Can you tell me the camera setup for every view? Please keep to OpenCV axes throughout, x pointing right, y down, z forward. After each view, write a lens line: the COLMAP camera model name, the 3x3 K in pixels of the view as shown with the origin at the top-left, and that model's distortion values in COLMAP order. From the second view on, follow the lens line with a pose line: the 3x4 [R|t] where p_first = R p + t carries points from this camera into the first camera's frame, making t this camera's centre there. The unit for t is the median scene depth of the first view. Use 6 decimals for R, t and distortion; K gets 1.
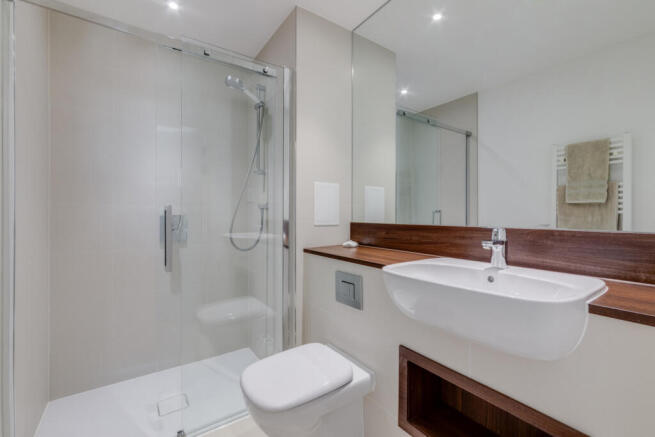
lens RADIAL K [[280.3, 0, 328.8], [0, 280.3, 207.9], [0, 0, 1]] dist [-0.000079, 0.000090]
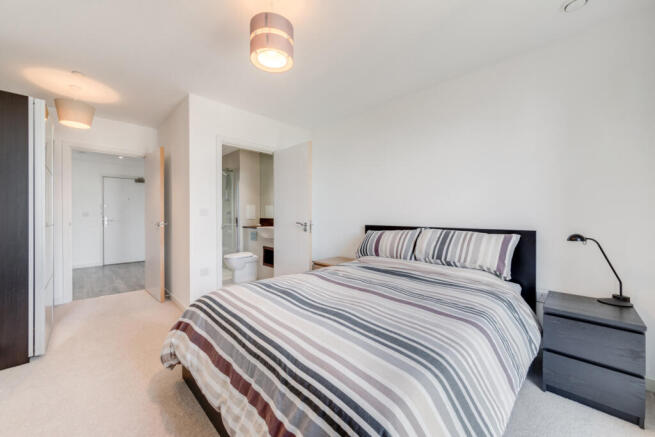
lens RADIAL K [[280.3, 0, 328.8], [0, 280.3, 207.9], [0, 0, 1]] dist [-0.000079, 0.000090]
pose [[0.988063, 0.003360, 0.154014, 0.365112], [-0.004625, 0.999958, 0.007855, -0.089897], [-0.153981, -0.008473, 0.988037, -2.148436]]
